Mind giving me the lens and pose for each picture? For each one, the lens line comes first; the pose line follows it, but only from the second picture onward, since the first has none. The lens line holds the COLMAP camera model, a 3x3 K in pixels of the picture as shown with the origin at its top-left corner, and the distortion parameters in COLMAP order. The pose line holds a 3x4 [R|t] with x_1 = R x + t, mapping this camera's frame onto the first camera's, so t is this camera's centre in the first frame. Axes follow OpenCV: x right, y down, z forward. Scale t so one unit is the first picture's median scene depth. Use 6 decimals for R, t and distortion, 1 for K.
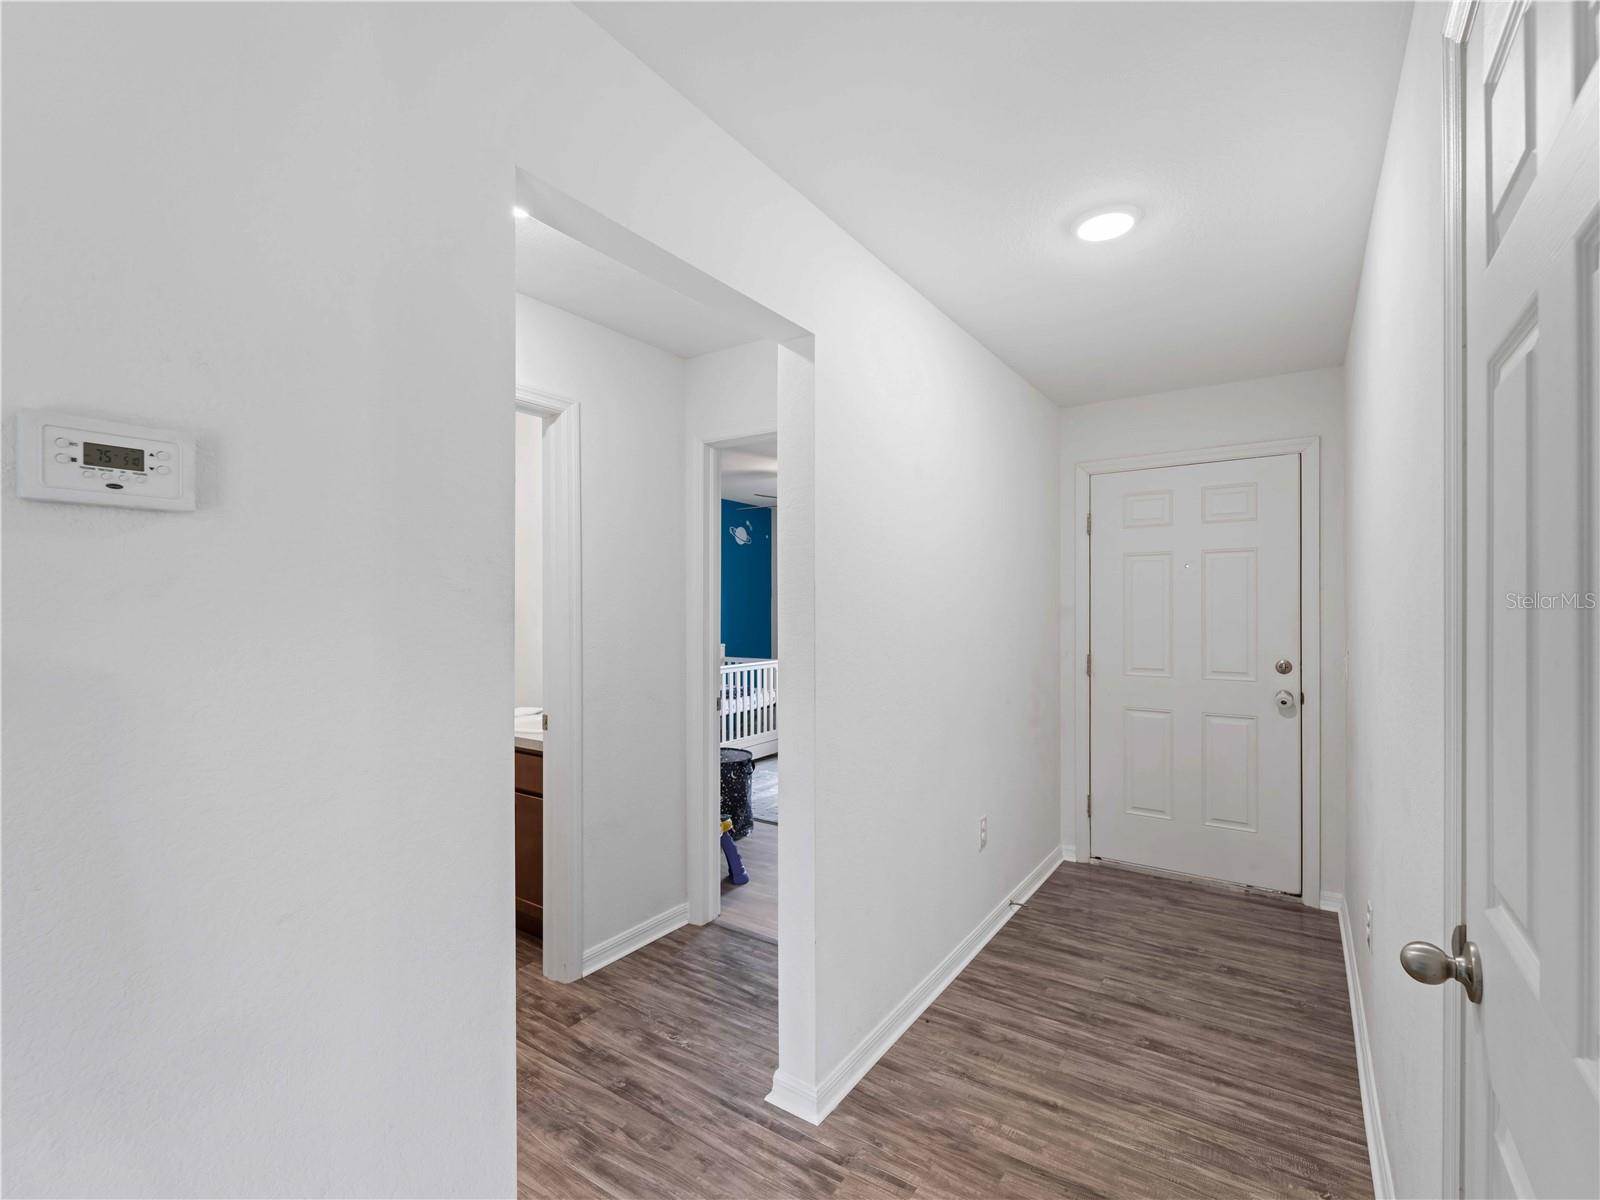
lens RADIAL K [[723.0, 0, 804.7], [0, 723.0, 607.0], [0, 0, 1]] dist [0.000268, -0.000608]
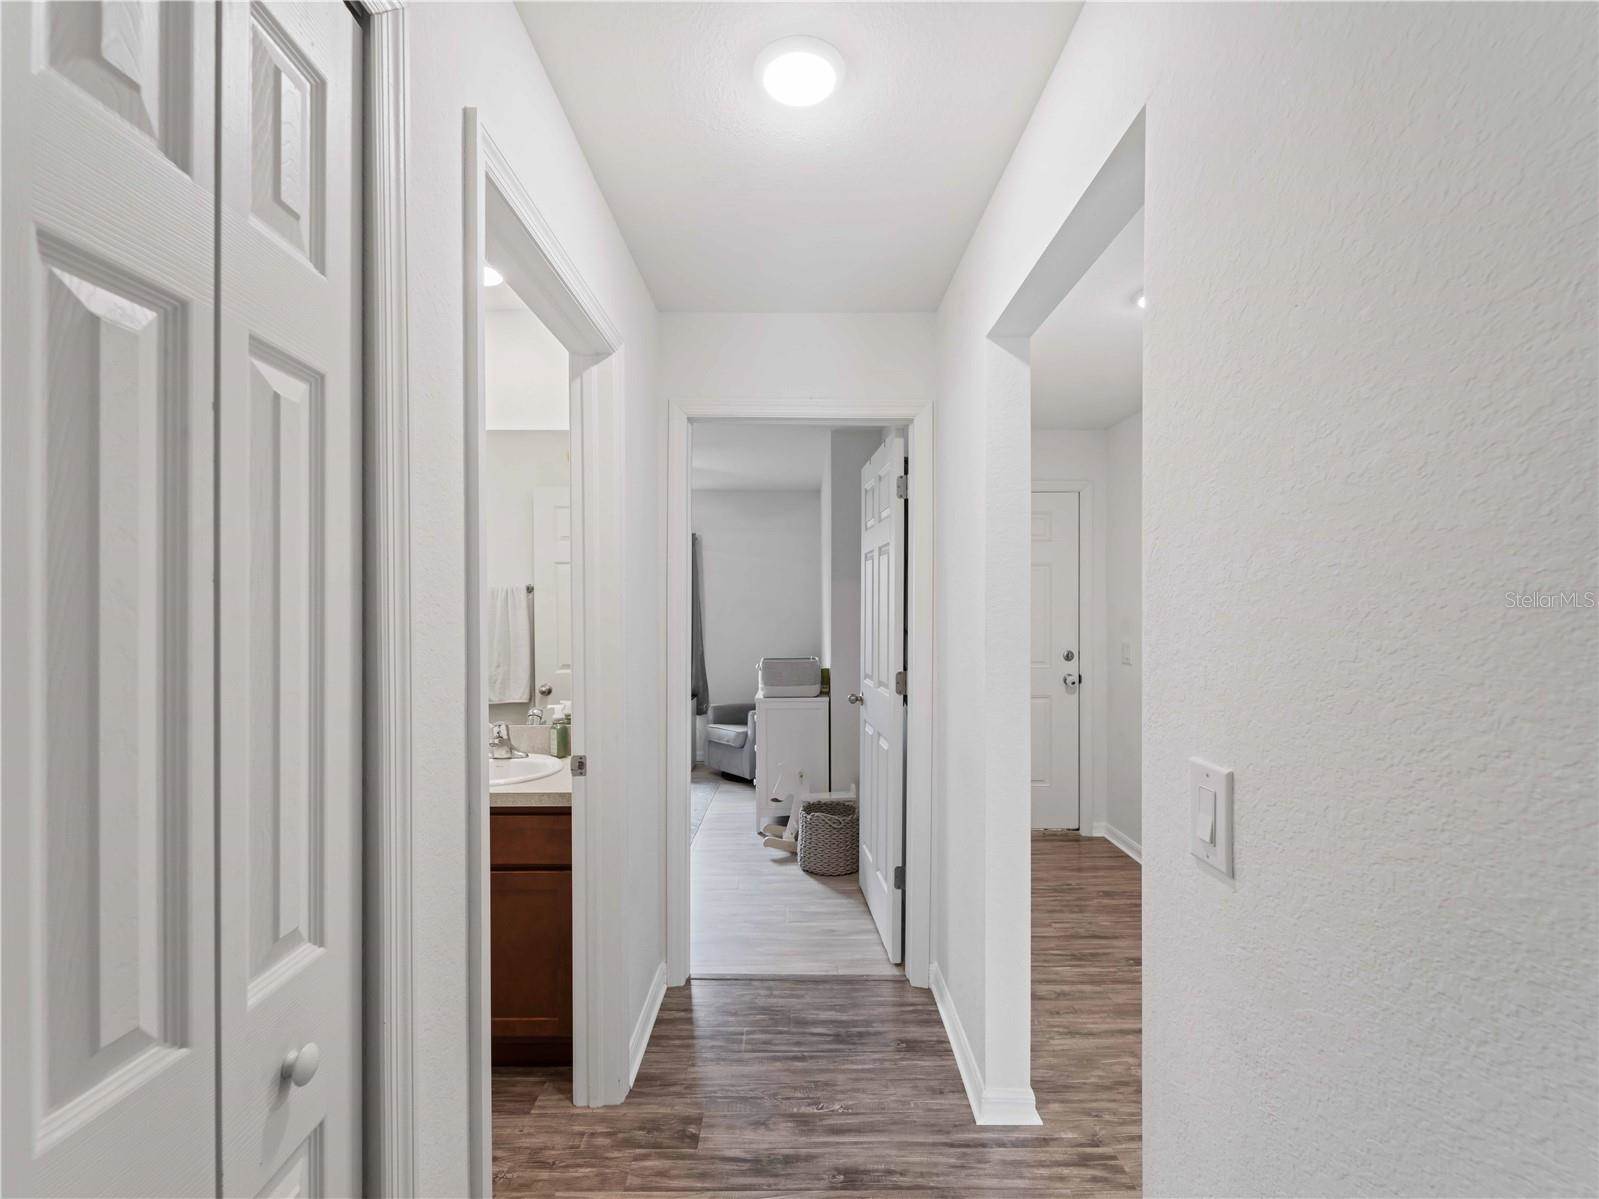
lens RADIAL K [[722.6, 0, 804.0], [0, 722.6, 613.3], [0, 0, 1]] dist [0.000268, -0.000608]
pose [[0.823771, -0.004679, 0.566903, -0.656814], [0.000207, 0.999968, 0.007952, -0.004856], [-0.566922, -0.006433, 0.823746, 0.286815]]
